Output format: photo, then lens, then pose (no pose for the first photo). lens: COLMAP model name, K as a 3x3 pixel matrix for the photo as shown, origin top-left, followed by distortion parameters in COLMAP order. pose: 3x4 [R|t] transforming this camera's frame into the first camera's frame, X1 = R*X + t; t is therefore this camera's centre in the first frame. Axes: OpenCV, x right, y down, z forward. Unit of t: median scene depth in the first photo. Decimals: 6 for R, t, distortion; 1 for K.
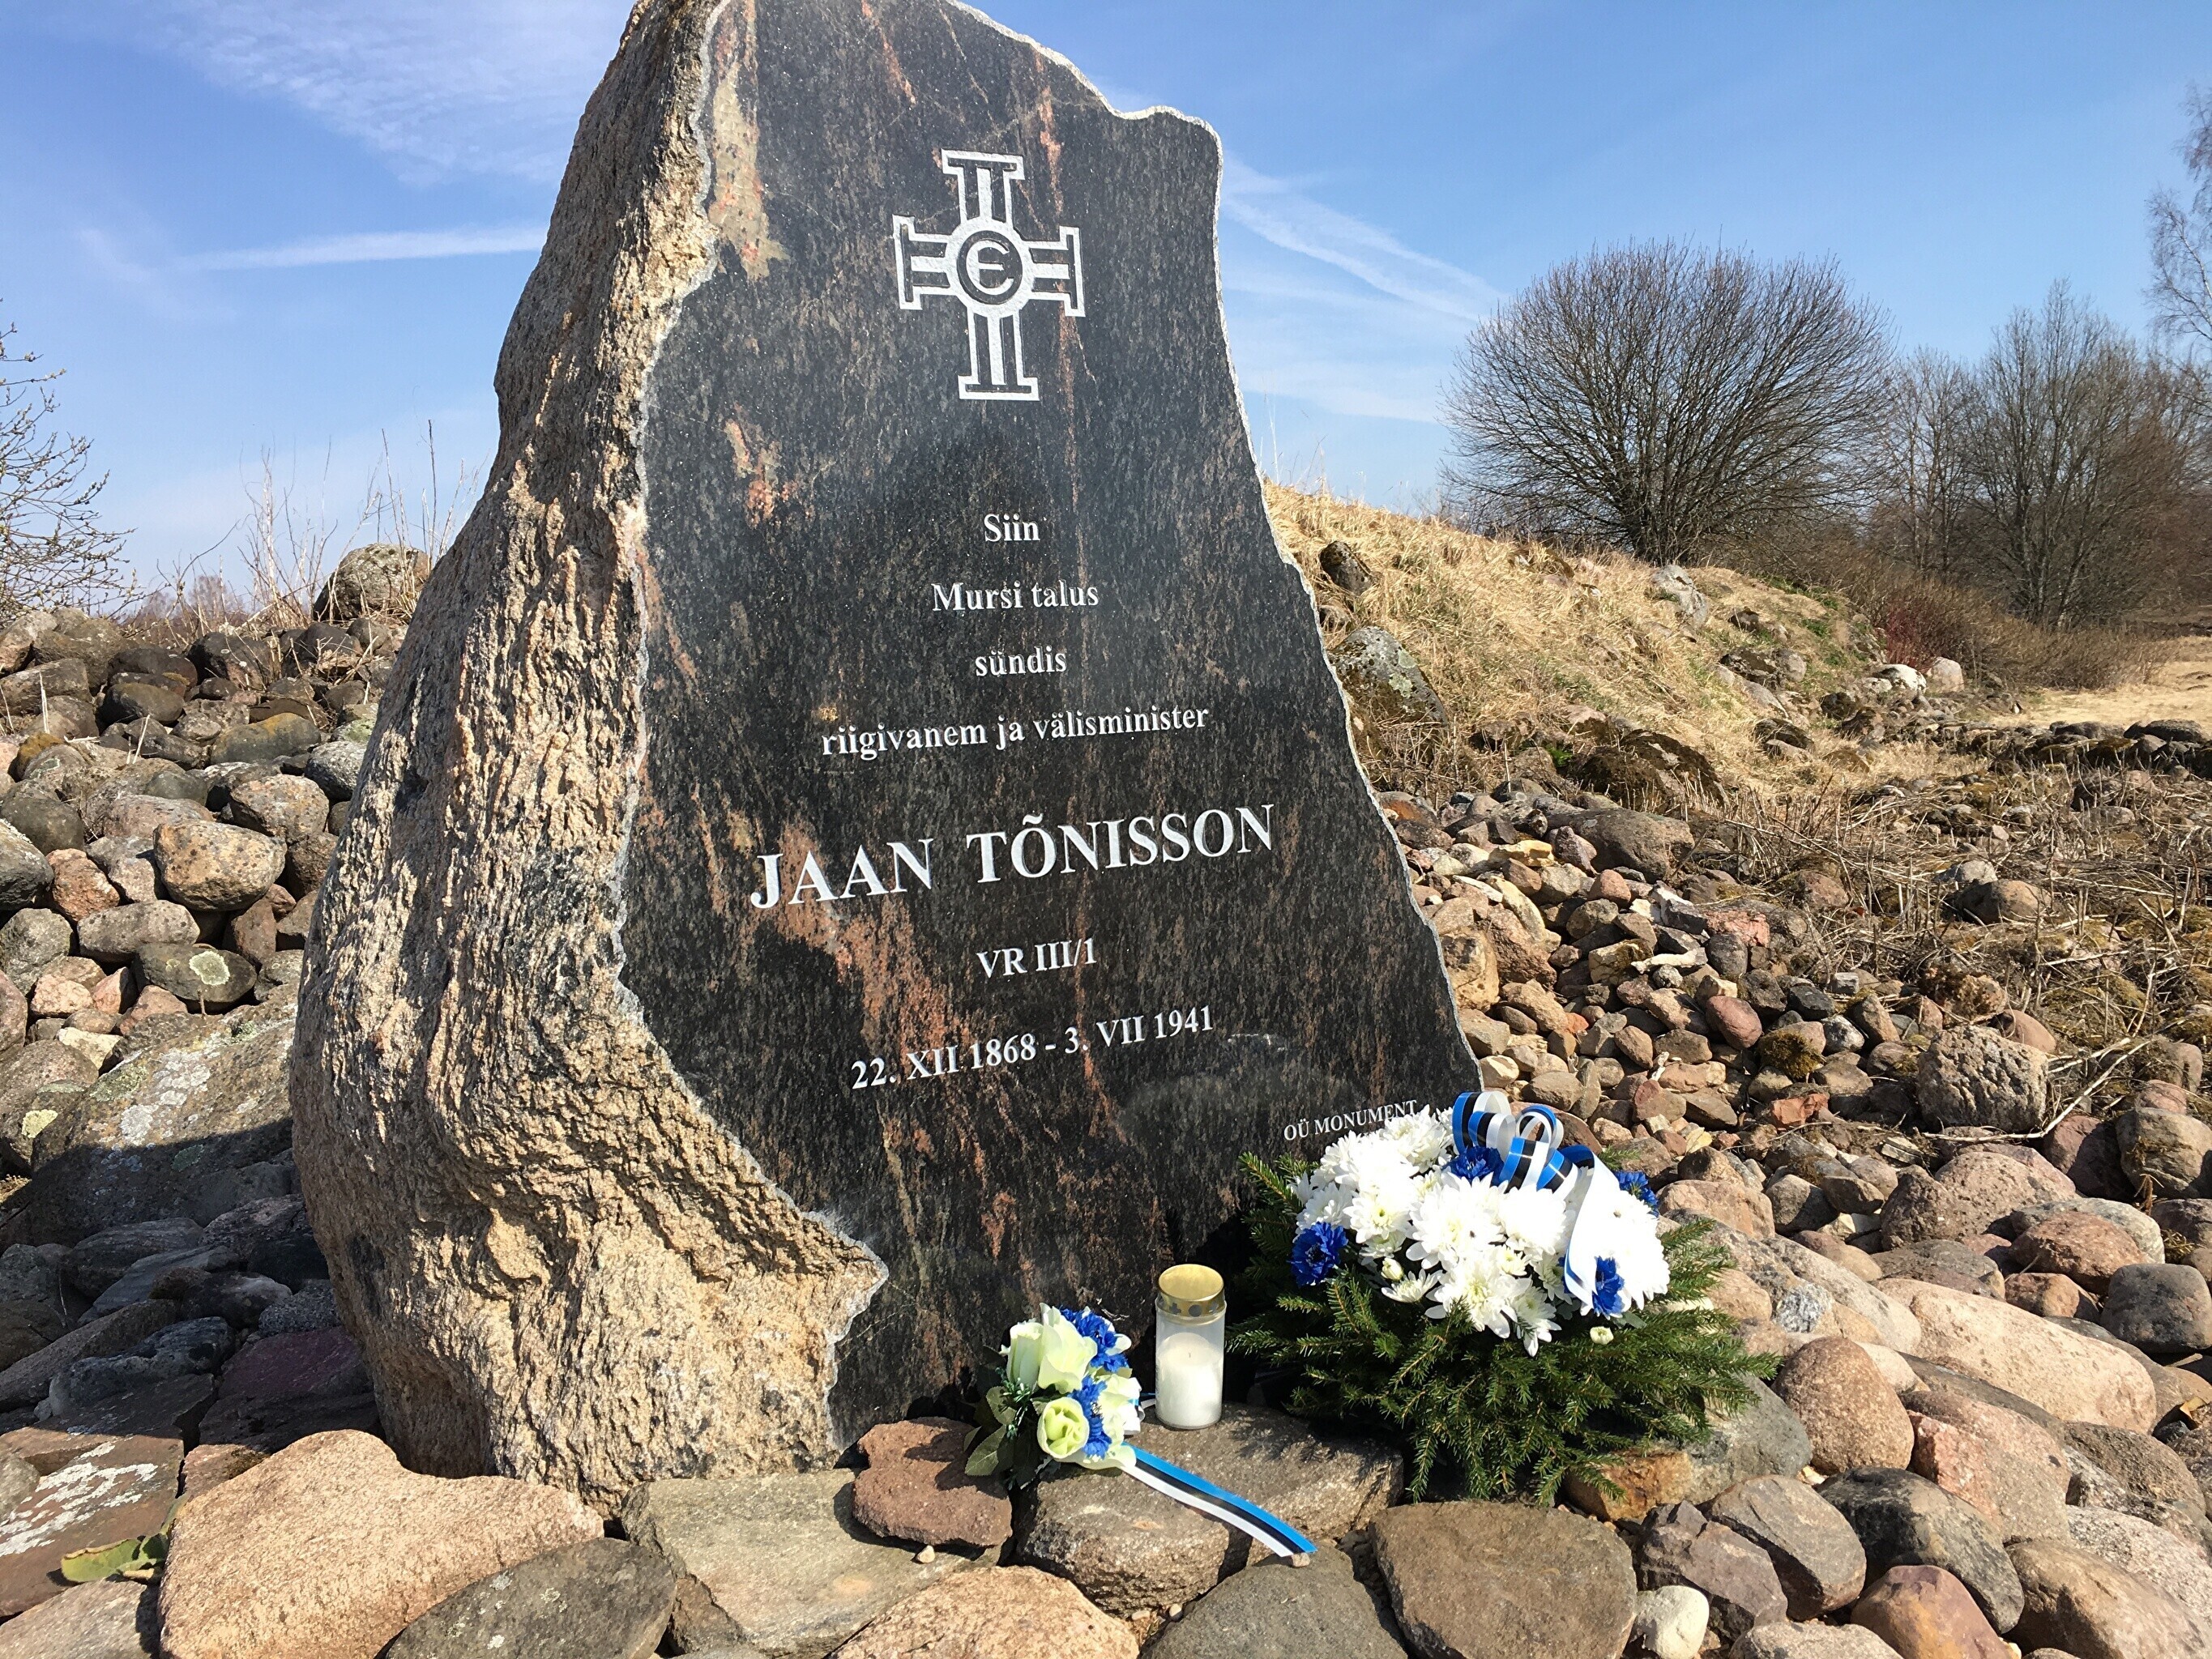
lens RADIAL K [[1868.9, 0, 1106.0], [0, 1868.9, 829.5], [0, 0, 1]] dist [0.073618, -0.084316]
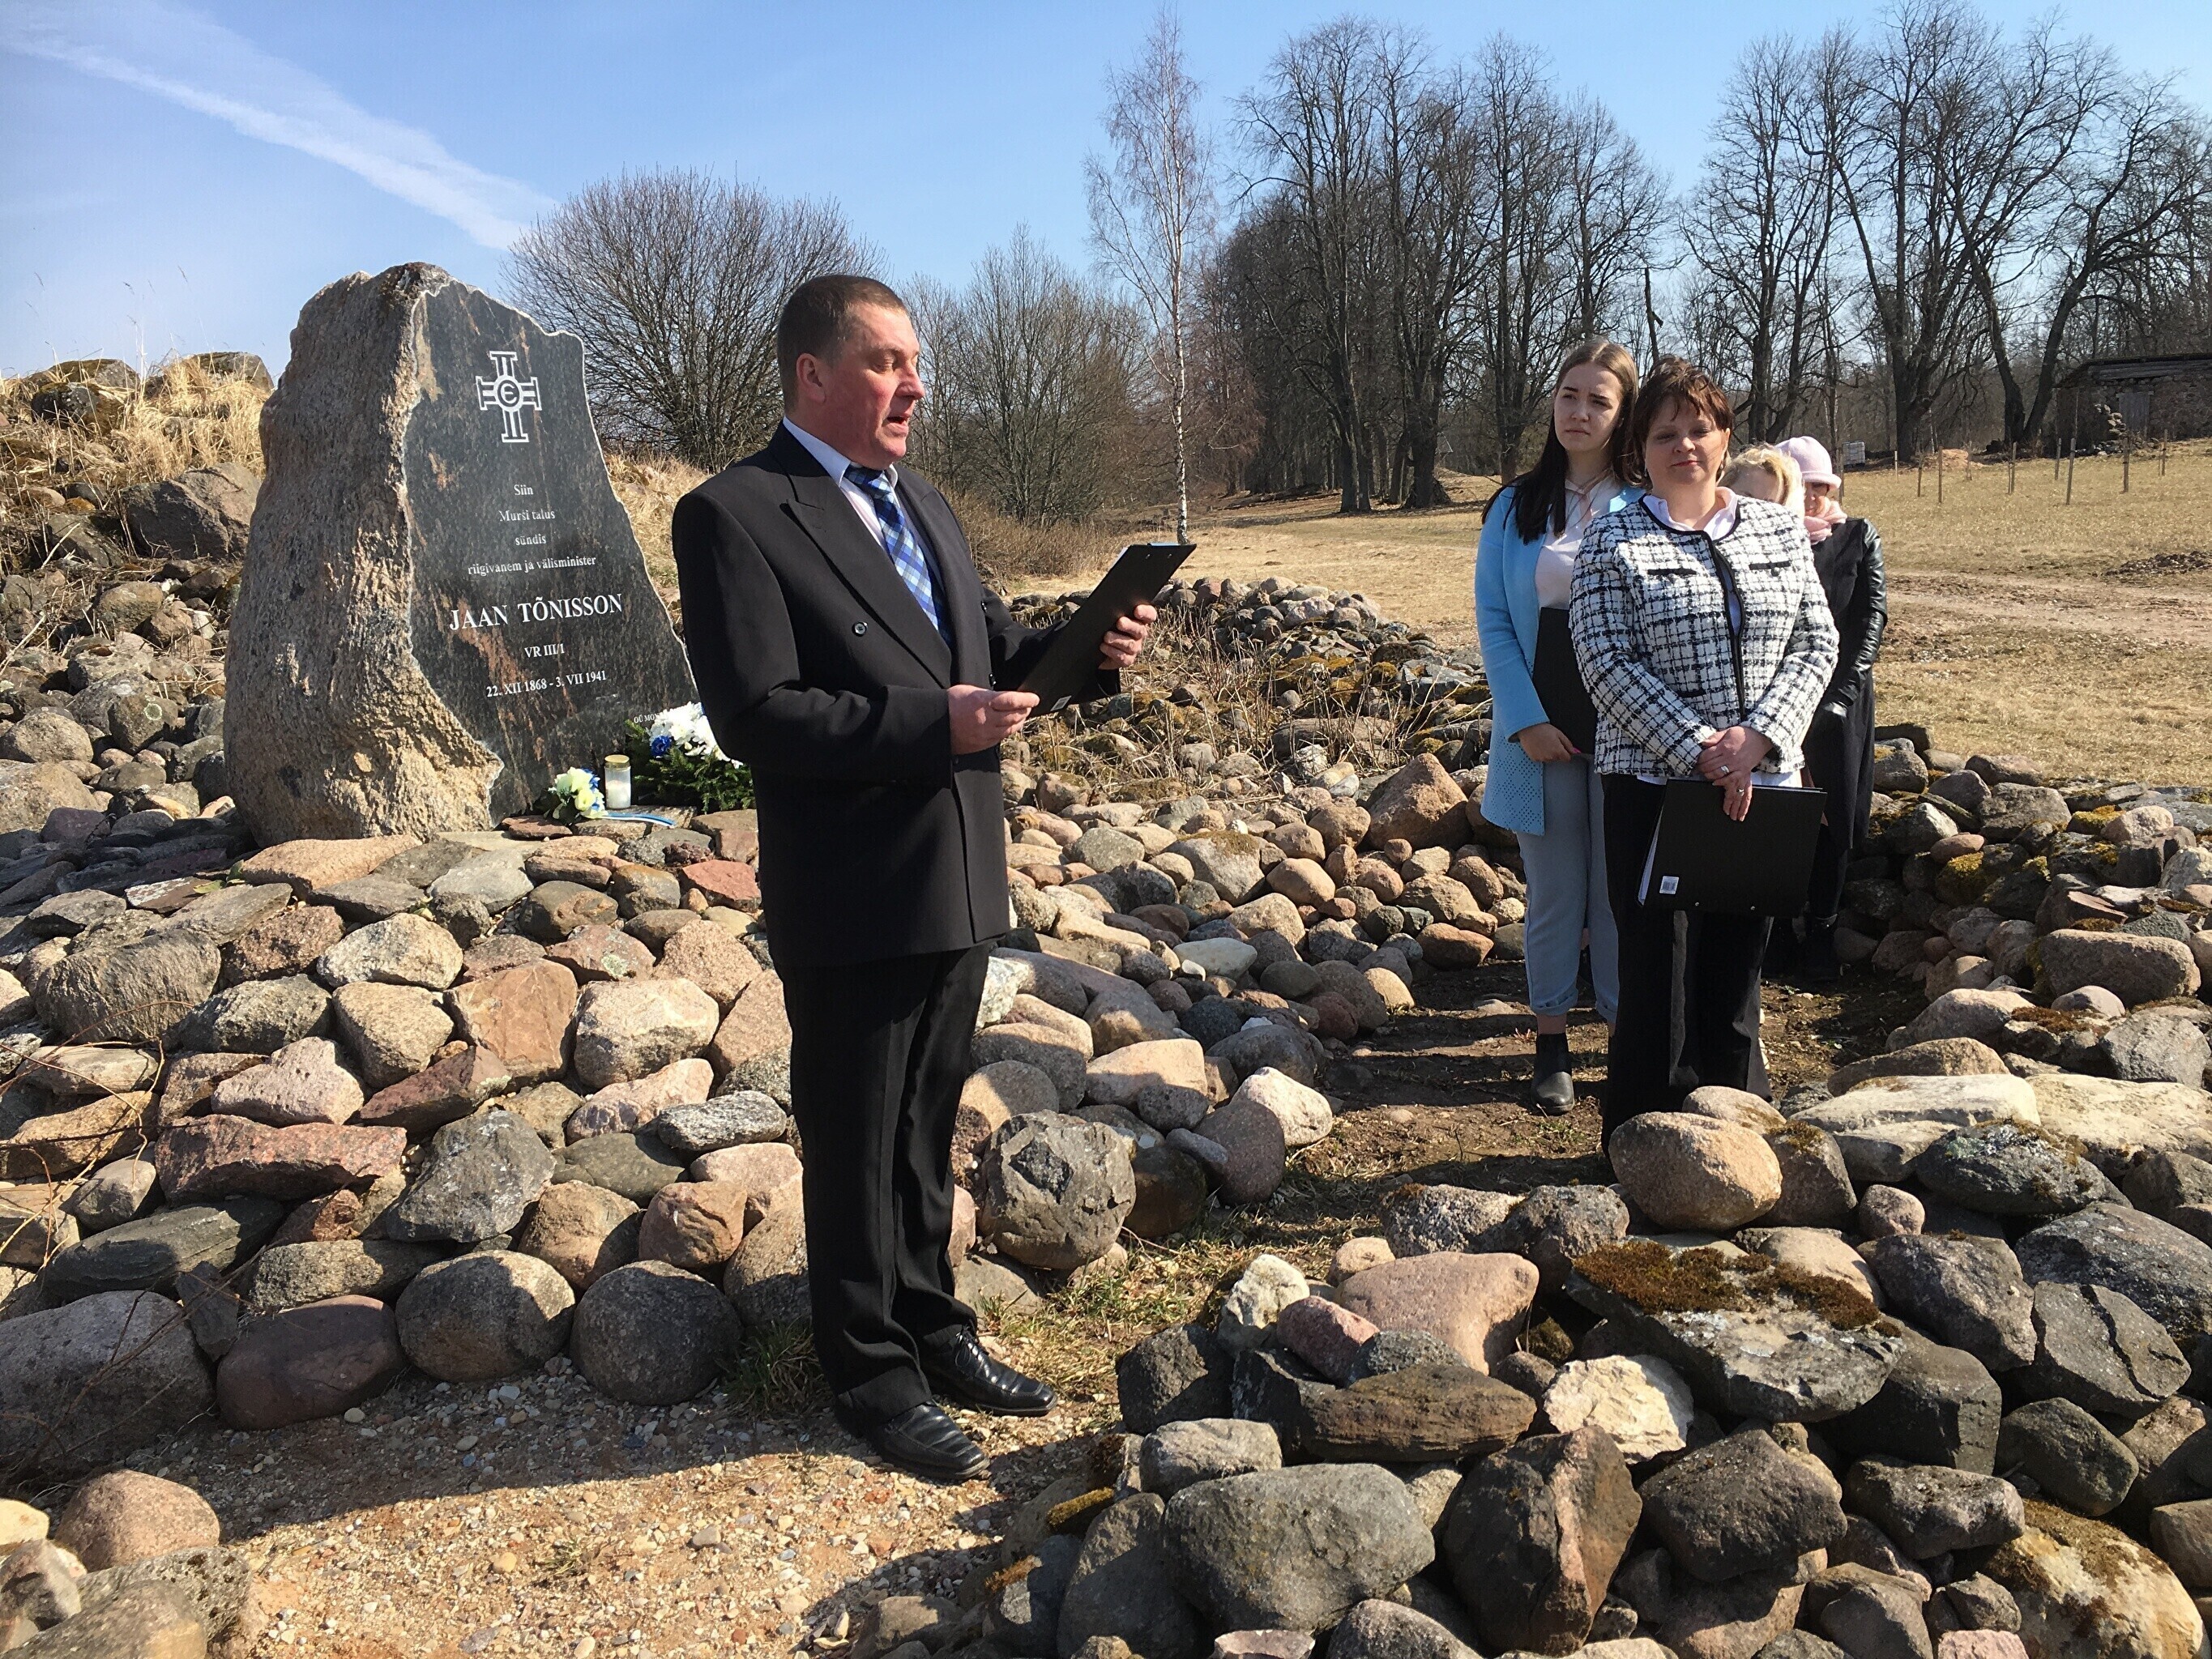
lens RADIAL K [[1868.9, 0, 1106.0], [0, 1868.9, 829.5], [0, 0, 1]] dist [0.073618, -0.084316]
pose [[0.882068, -0.087398, 0.462945, -0.622471], [0.063379, 0.995723, 0.067222, 0.201602], [-0.466840, -0.029954, 0.883834, -1.845827]]
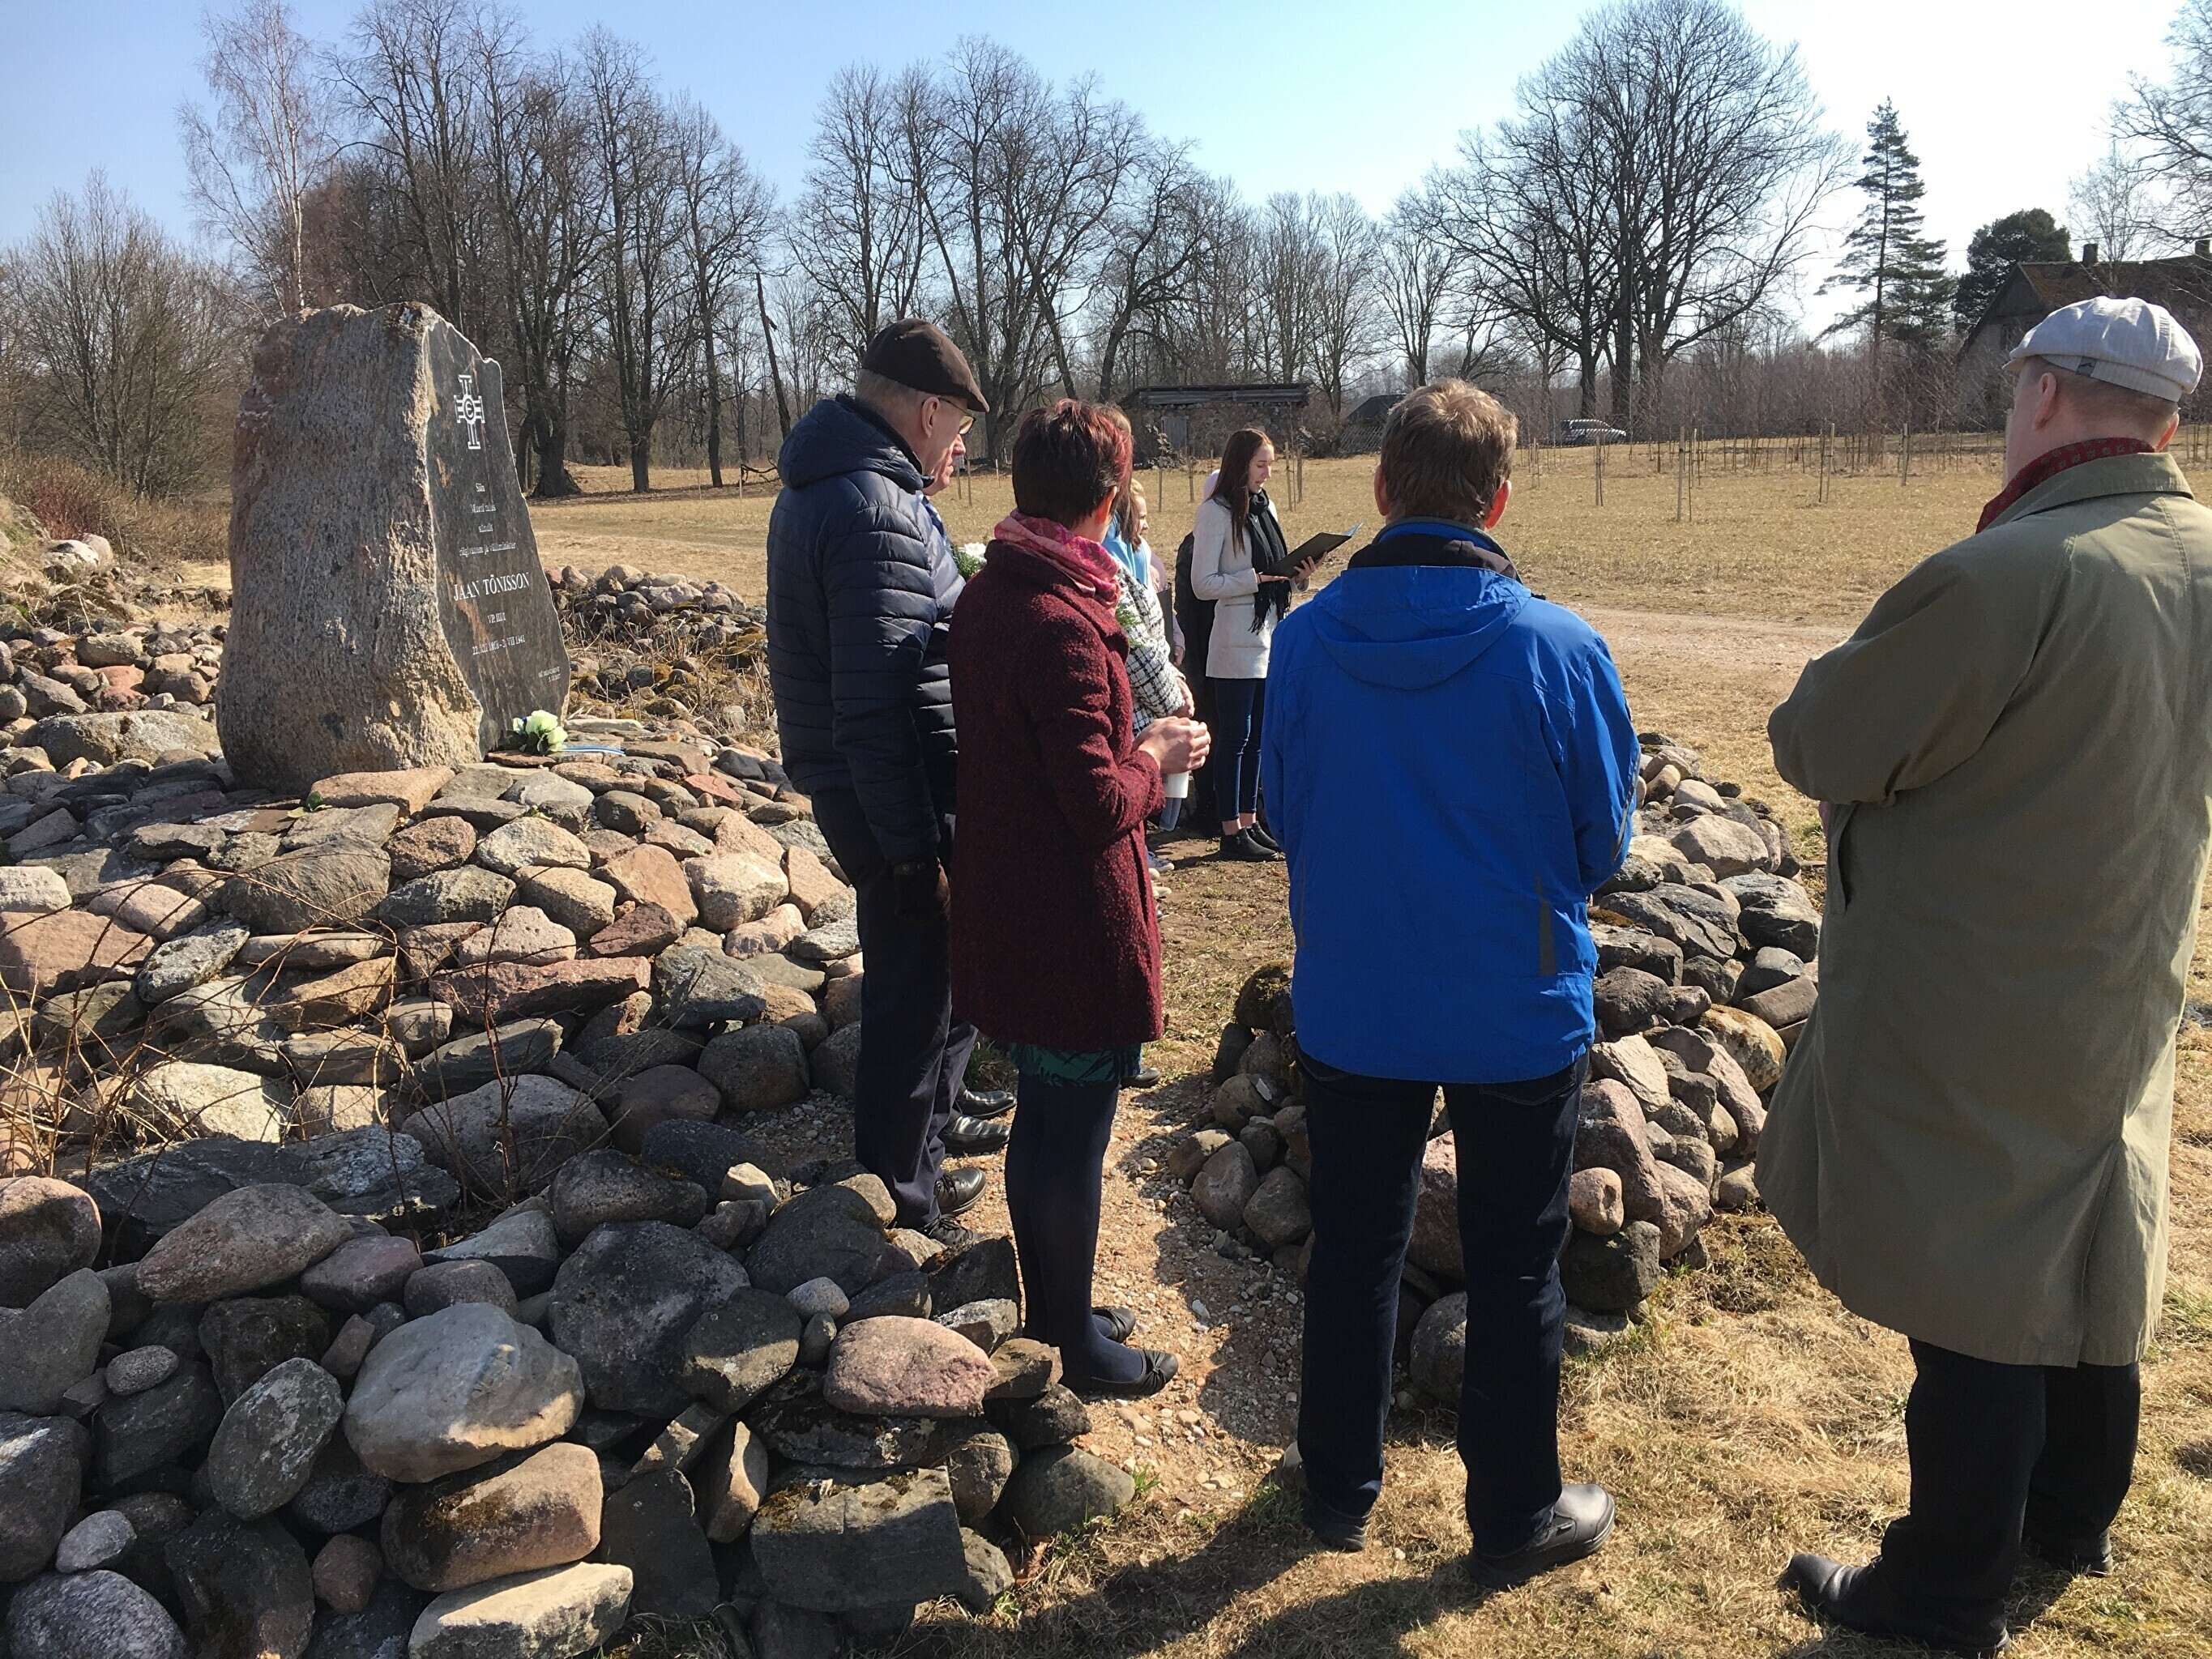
lens RADIAL K [[1868.9, 0, 1106.0], [0, 1868.9, 829.5], [0, 0, 1]] dist [0.073618, -0.084316]
pose [[0.577114, -0.132502, 0.805843, -2.242568], [0.080888, 0.991172, 0.105045, 0.183945], [-0.812648, 0.004560, 0.582737, -1.901380]]
